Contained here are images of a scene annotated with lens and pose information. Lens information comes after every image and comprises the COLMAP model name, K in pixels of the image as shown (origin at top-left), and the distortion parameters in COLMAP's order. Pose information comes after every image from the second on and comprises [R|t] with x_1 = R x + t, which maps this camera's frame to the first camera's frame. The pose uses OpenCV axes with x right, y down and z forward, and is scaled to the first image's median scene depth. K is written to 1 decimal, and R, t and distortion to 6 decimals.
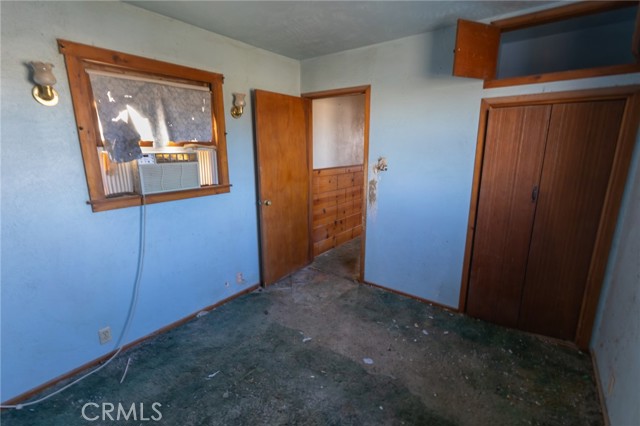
lens RADIAL K [[290.3, 0, 312.0], [0, 290.3, 214.3], [0, 0, 1]] dist [-0.000395, -0.000331]
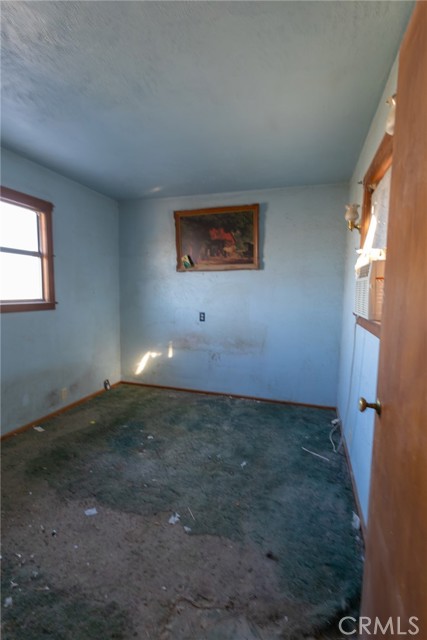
lens RADIAL K [[306.7, 0, 213.5], [0, 306.7, 320.0], [0, 0, 1]] dist [0.000377, -0.000051]
pose [[-0.928295, 0.032002, -0.370466, 0.153714], [-0.091158, 0.946303, 0.310164, -0.271743], [0.360499, 0.321694, -0.875530, 1.495728]]
